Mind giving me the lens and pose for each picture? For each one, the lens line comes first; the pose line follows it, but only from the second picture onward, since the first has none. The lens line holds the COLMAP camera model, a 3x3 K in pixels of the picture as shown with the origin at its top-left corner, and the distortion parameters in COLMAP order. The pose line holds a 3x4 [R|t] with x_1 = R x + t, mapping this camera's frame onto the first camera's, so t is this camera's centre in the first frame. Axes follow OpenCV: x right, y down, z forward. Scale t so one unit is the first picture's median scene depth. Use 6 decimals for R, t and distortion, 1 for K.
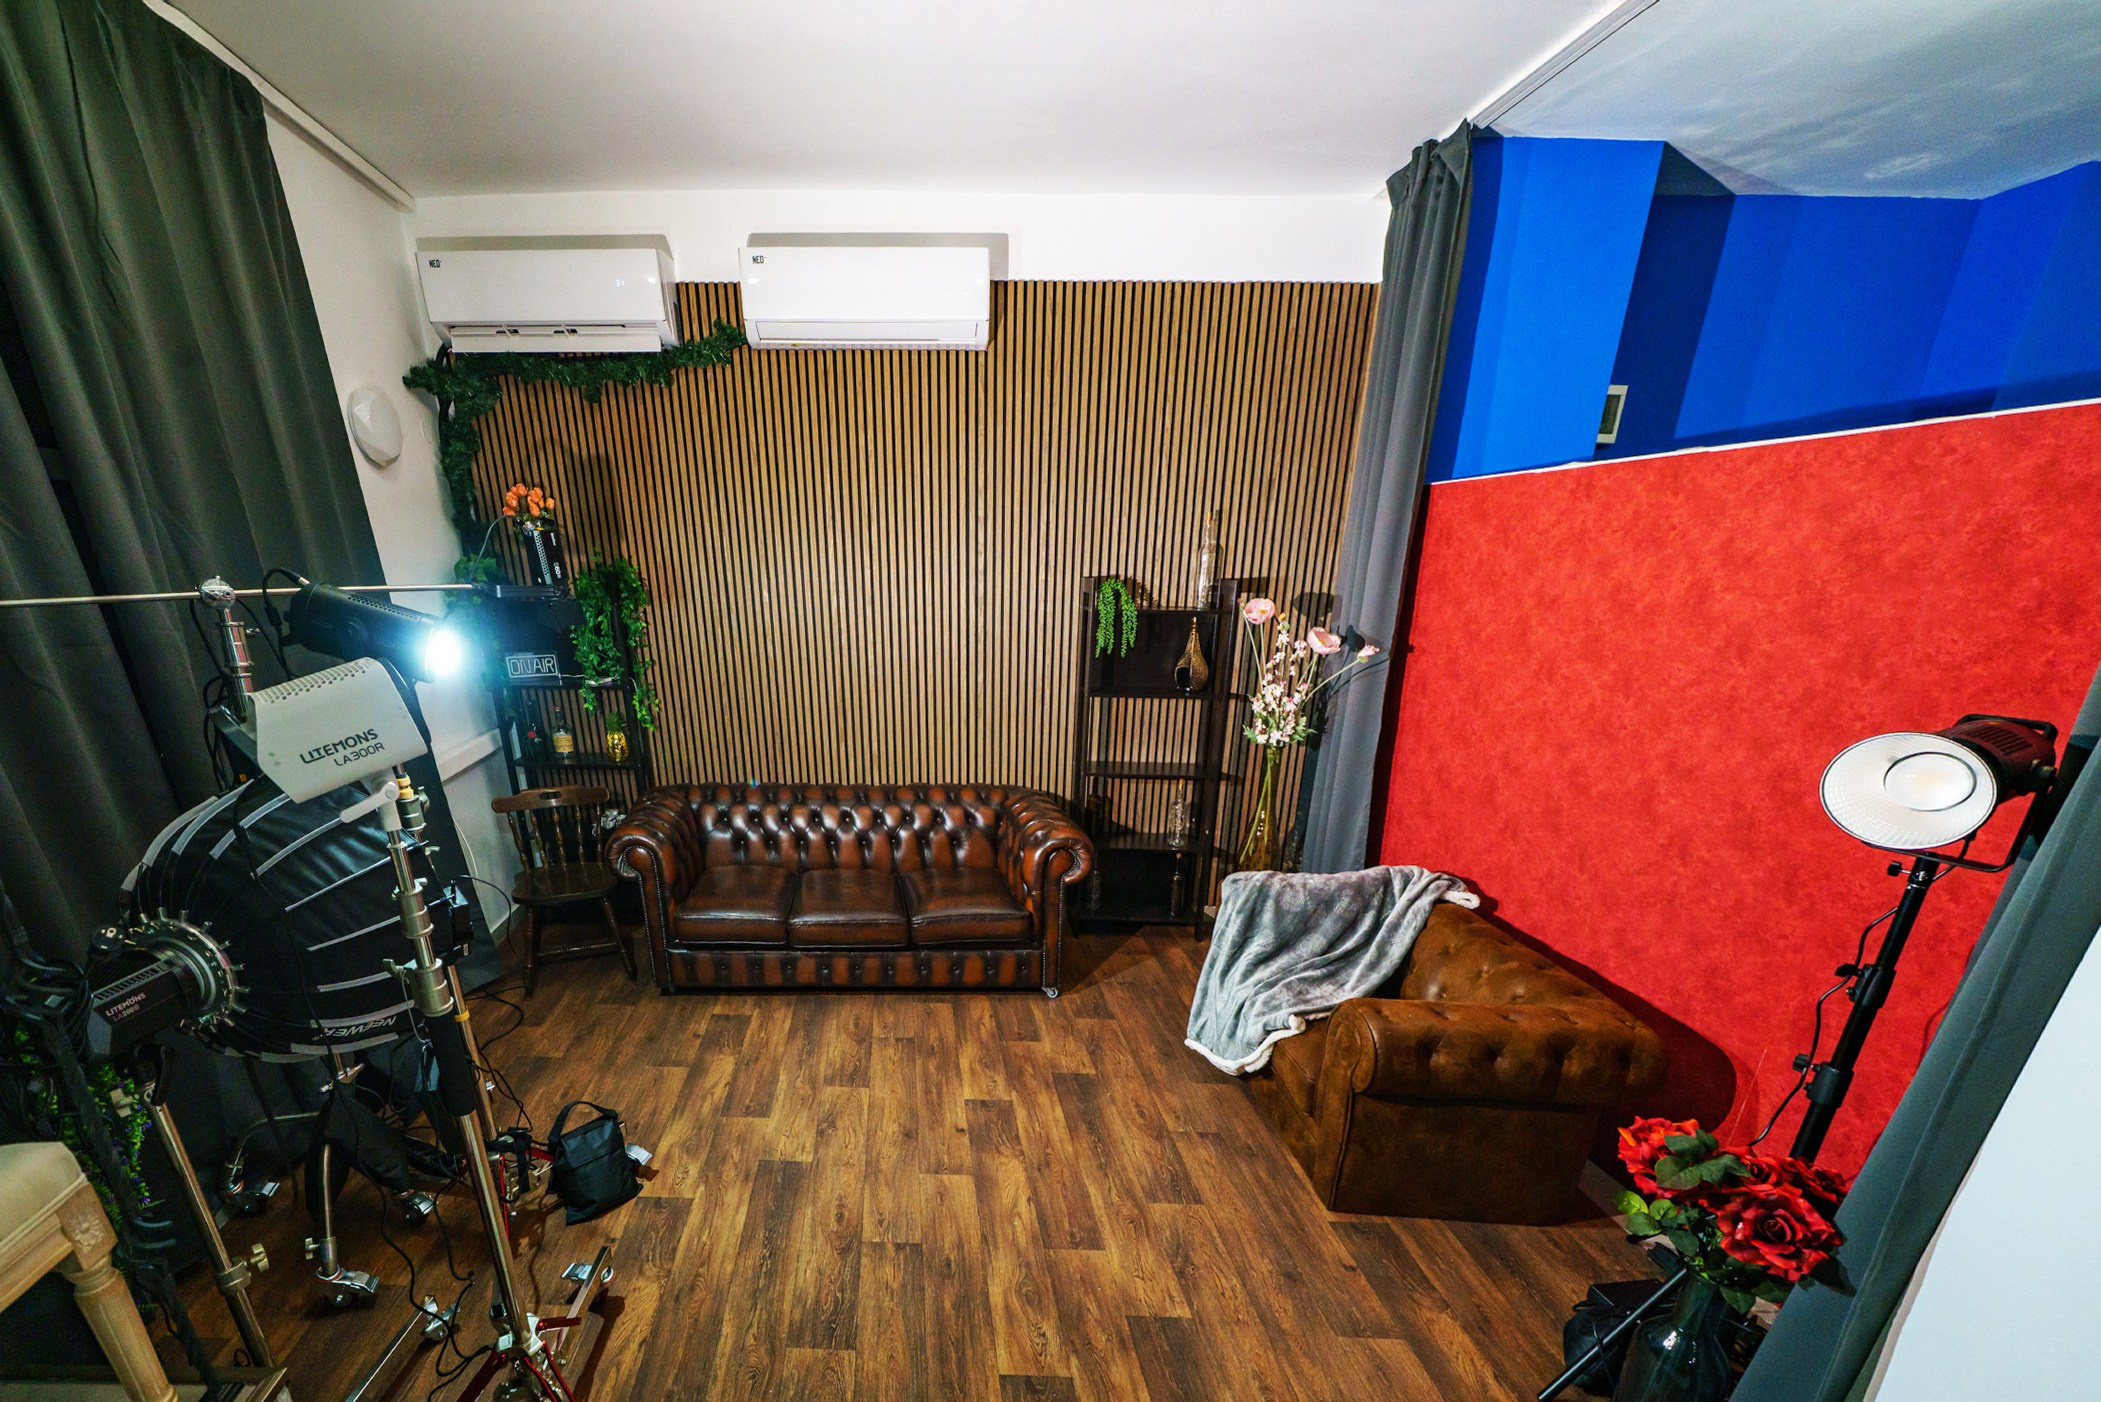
lens RADIAL K [[822.3, 0, 870.1], [0, 822.3, 806.4], [0, 0, 1]] dist [-0.010161, 0.000588]
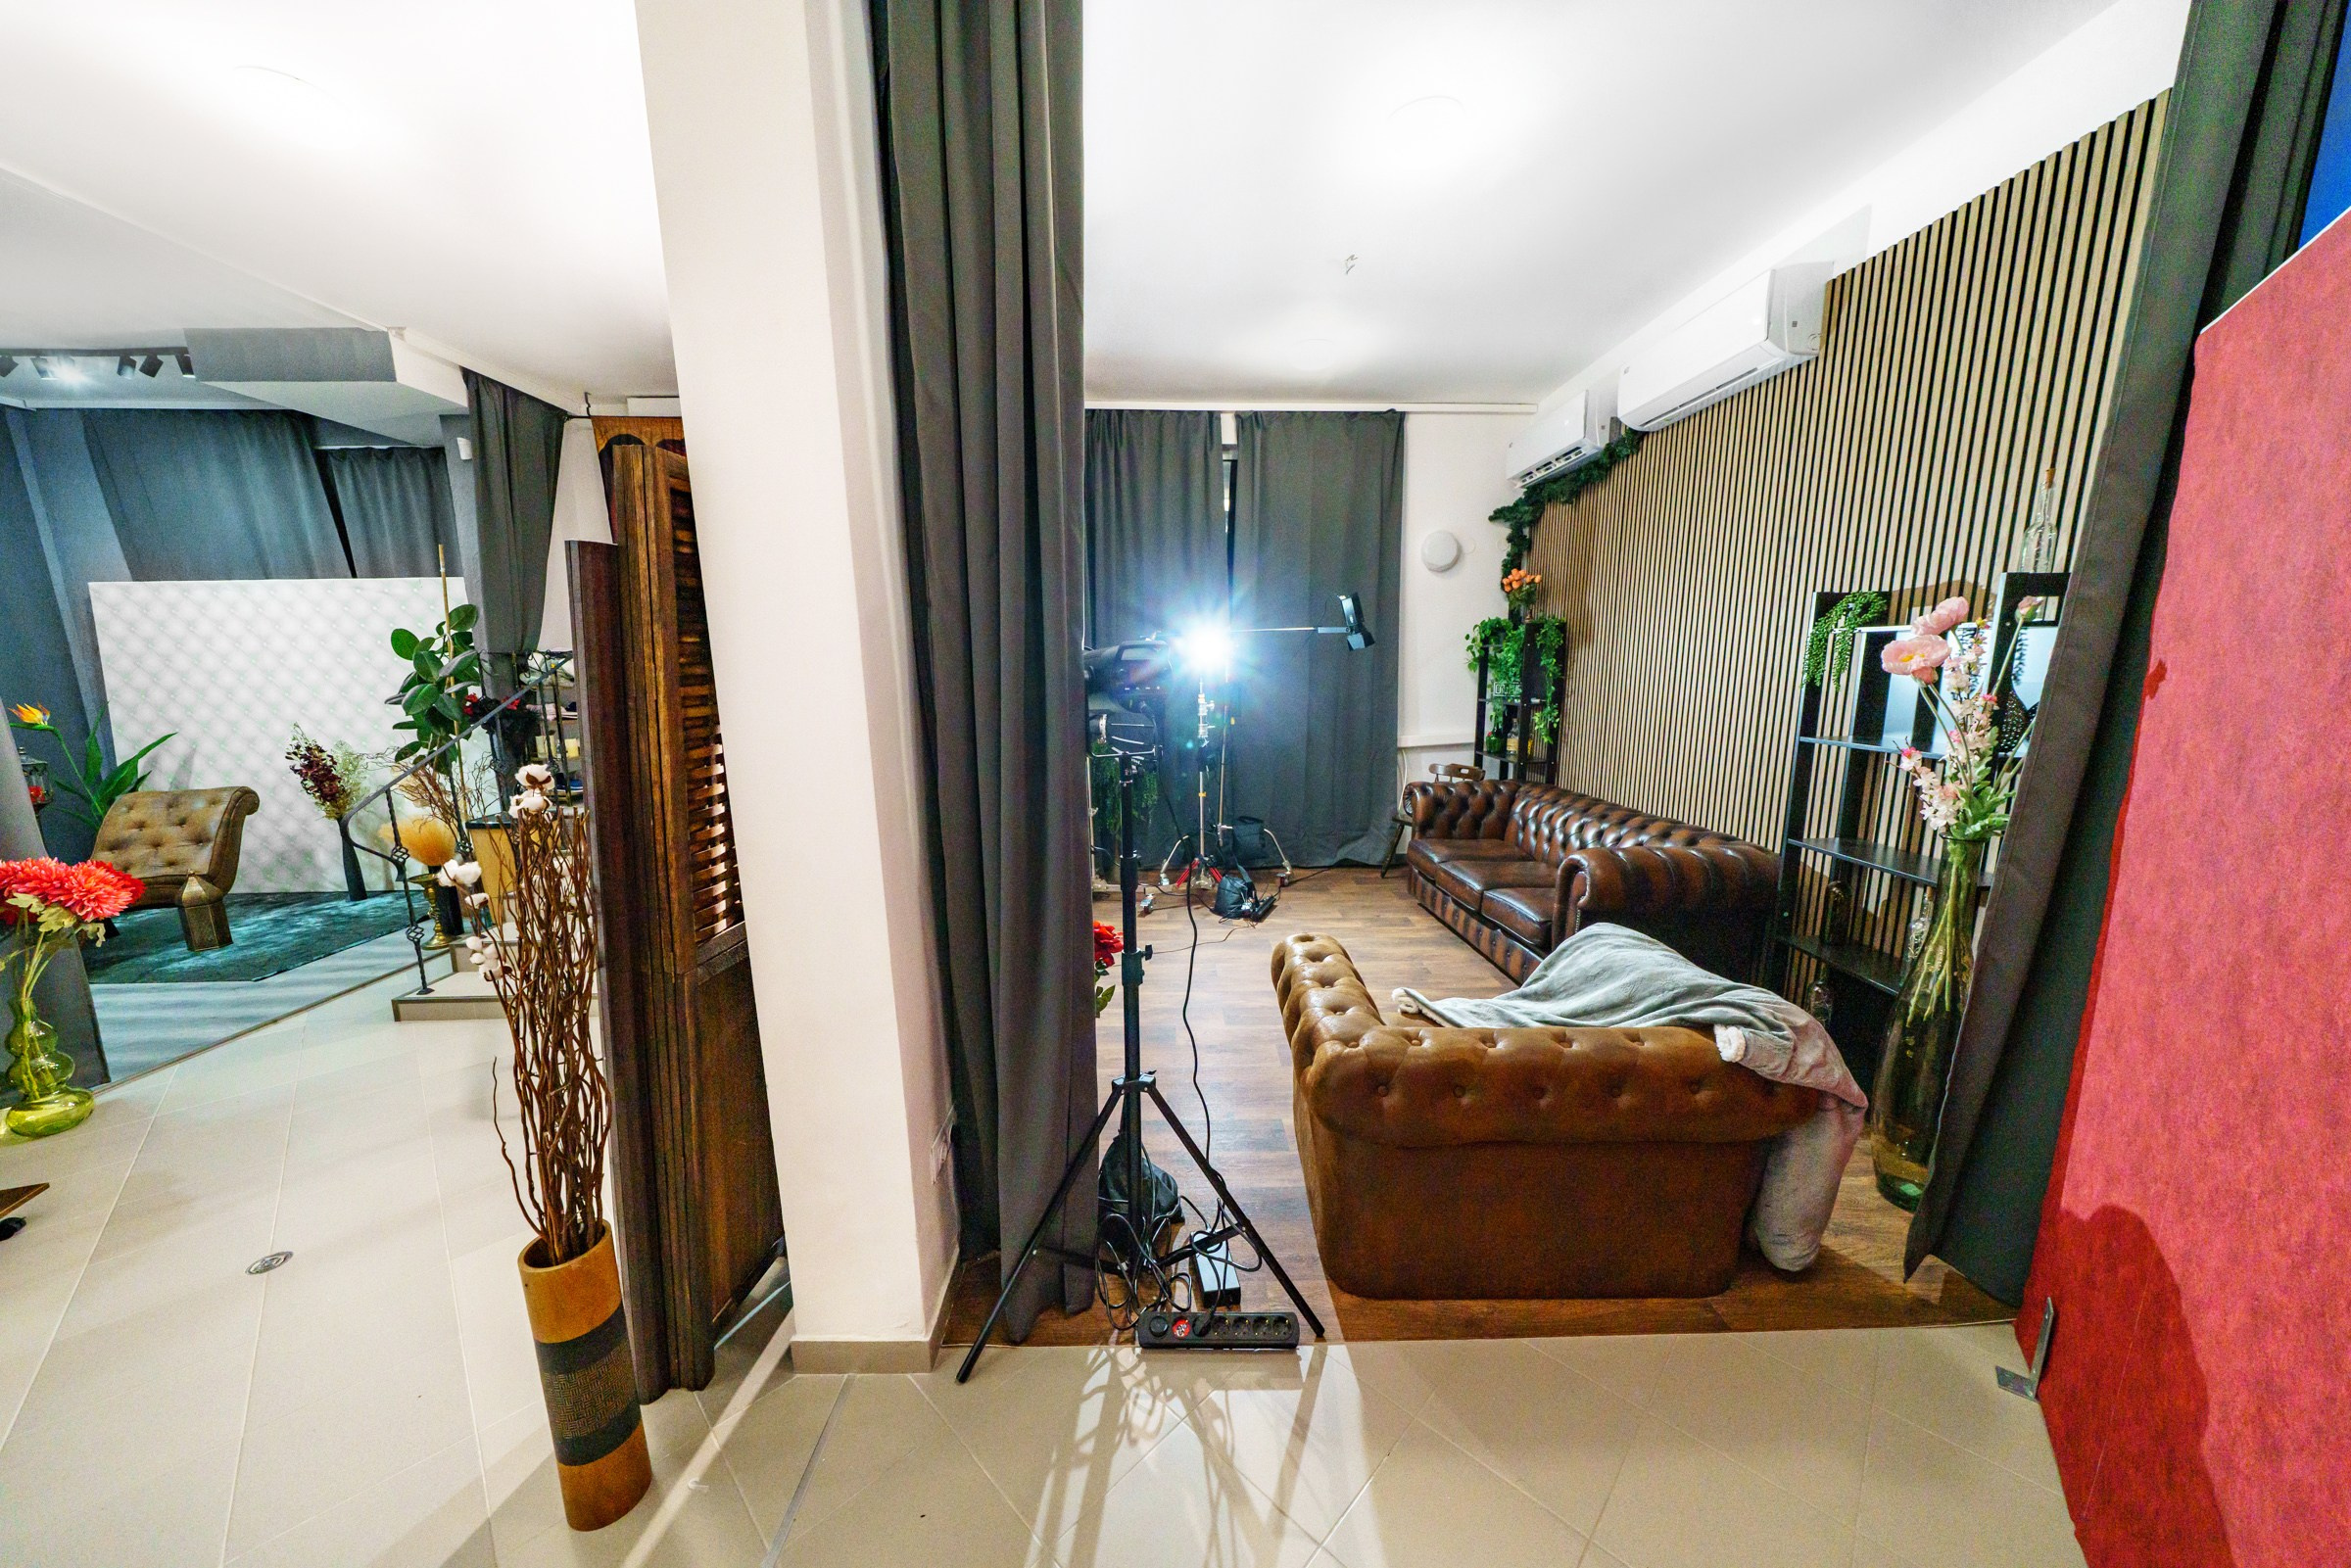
lens RADIAL K [[795.6, 0, 1184.3], [0, 795.6, 803.8], [0, 0, 1]] dist [-0.003677, 0.000235]
pose [[0.036722, 0.156987, -0.986918, 1.124029], [-0.275919, 0.950787, 0.140973, -0.027655], [0.960479, 0.267132, 0.078230, 0.450336]]
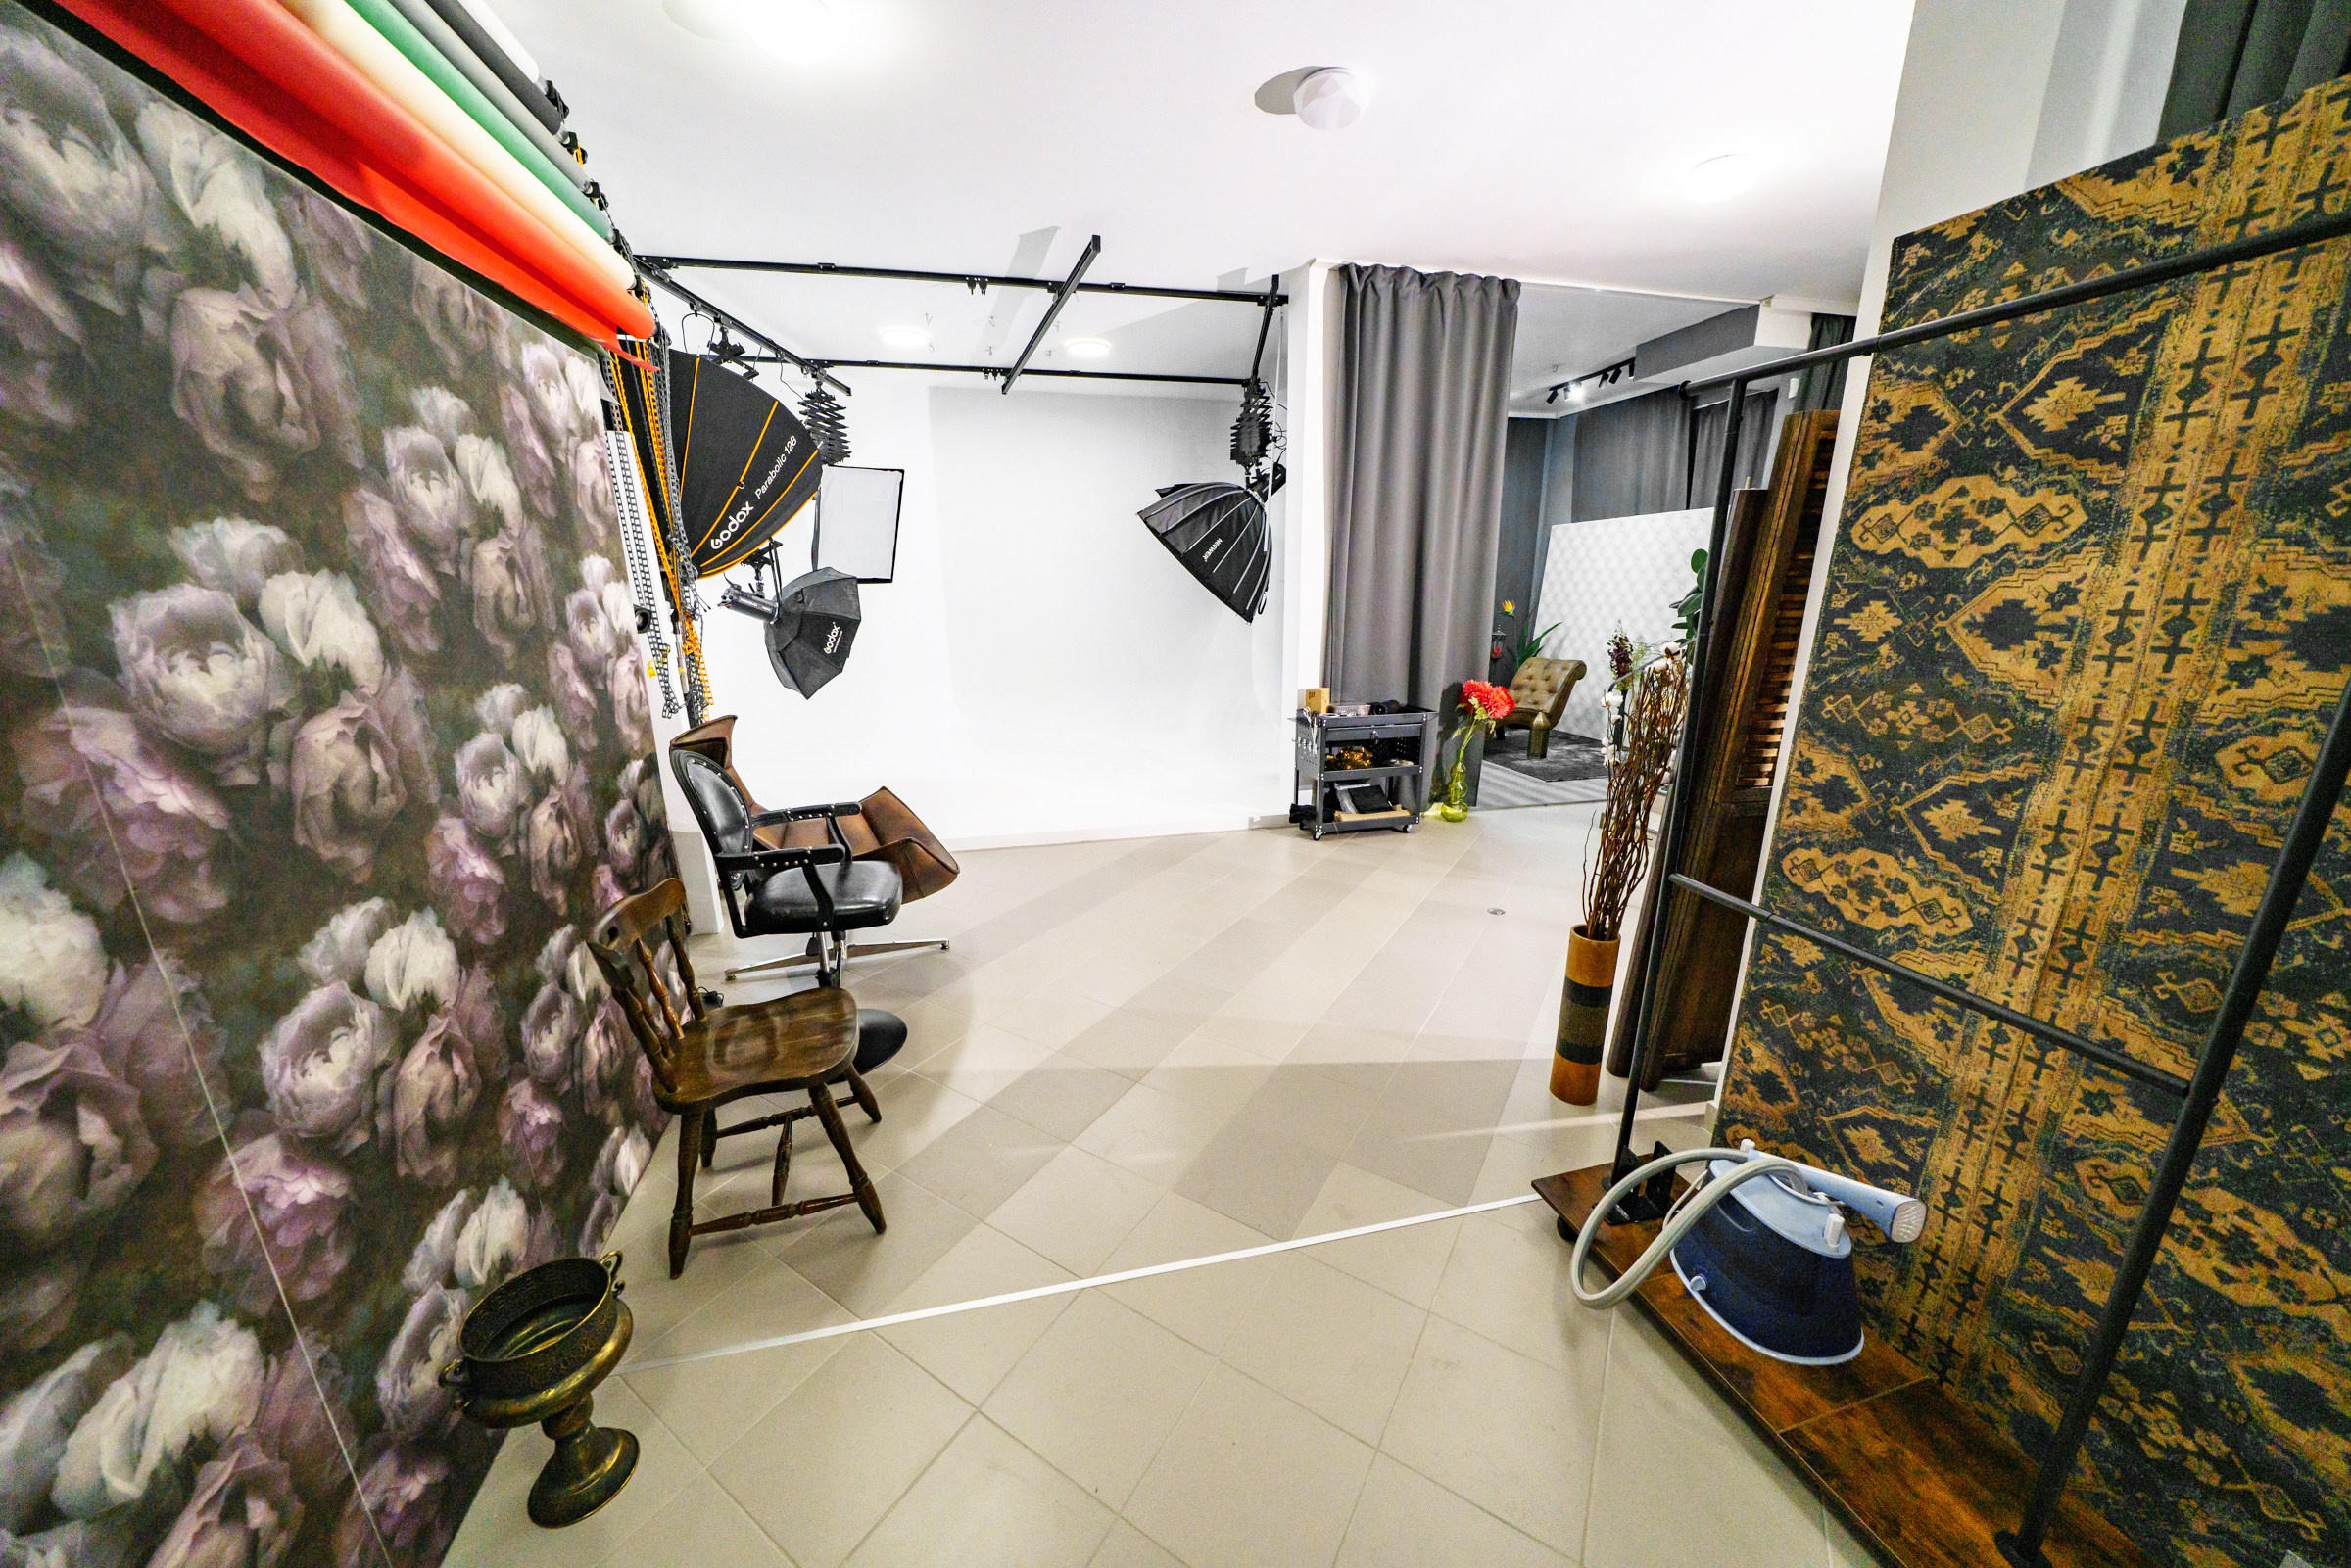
lens RADIAL K [[795.6, 0, 1176.4], [0, 795.6, 806.3], [0, 0, 1]] dist [-0.003677, 0.000235]
pose [[-0.970088, 0.051942, -0.237132, 1.252678], [-0.081346, 0.850807, 0.519144, -0.085025], [0.228719, 0.522906, -0.821132, 0.663570]]
